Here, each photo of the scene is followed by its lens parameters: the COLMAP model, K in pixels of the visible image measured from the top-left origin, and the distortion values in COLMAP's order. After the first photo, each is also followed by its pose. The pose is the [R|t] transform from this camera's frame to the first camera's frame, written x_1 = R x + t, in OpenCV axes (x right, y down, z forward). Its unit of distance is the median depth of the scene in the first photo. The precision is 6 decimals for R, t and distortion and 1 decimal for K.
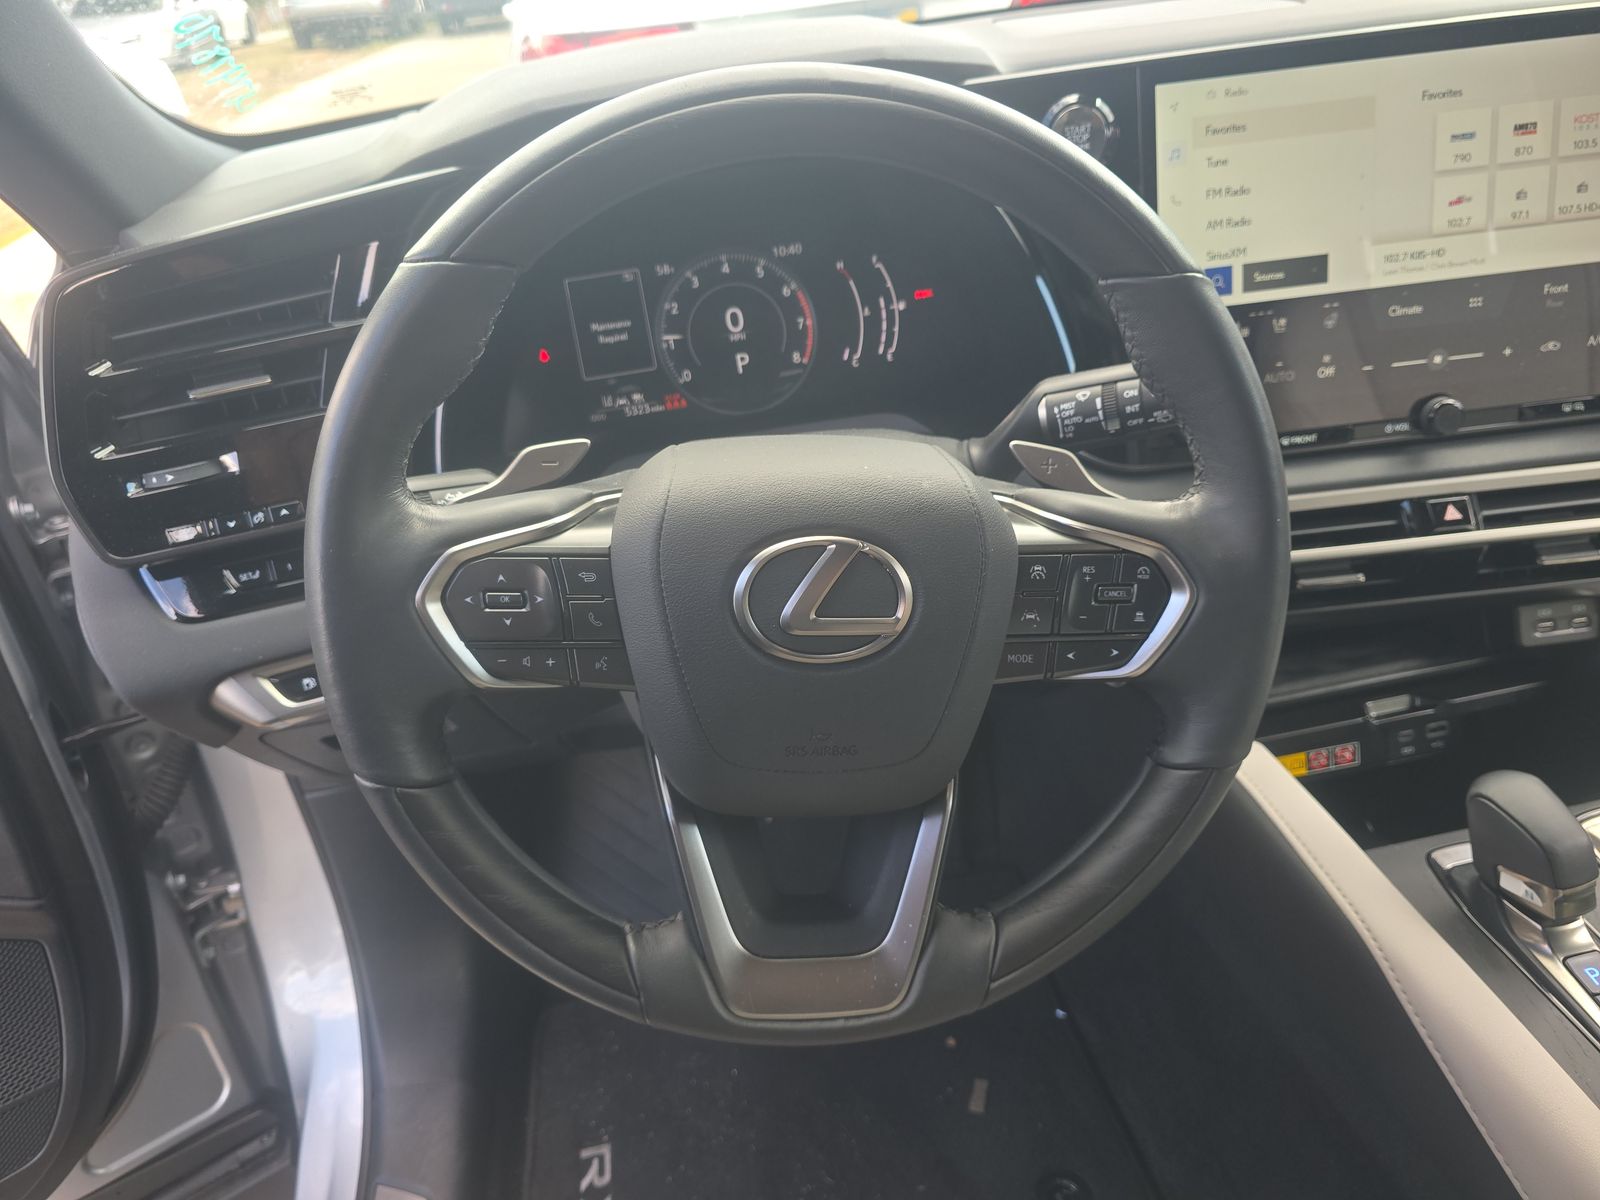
lens RADIAL K [[1113.4, 0, 788.3], [0, 1113.4, 607.7], [0, 0, 1]] dist [0.021301, -0.032167]
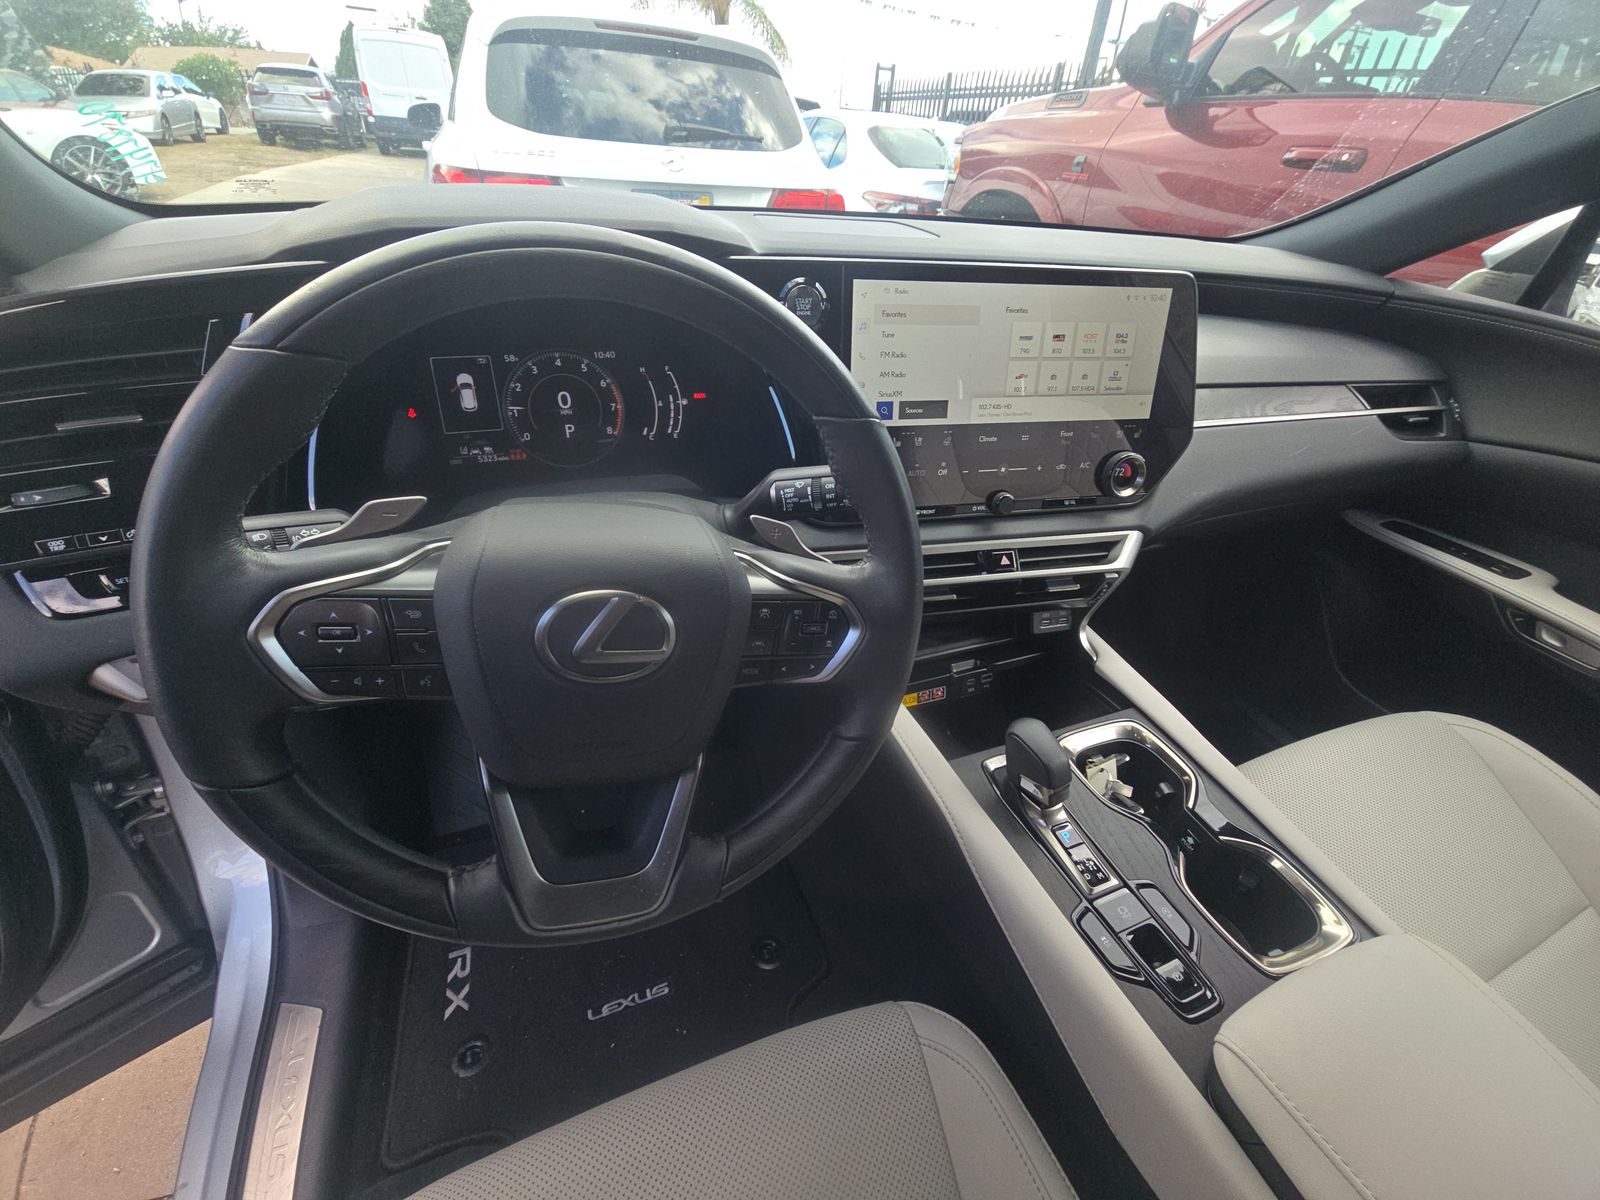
lens RADIAL K [[651.3, 0, 798.4], [0, 651.3, 593.3], [0, 0, 1]] dist [0.002940, -0.004756]
pose [[0.964999, 0.028664, 0.260684, 0.030152], [-0.043047, 0.997840, 0.049631, -0.068379], [-0.258698, -0.059115, 0.964148, 0.114687]]
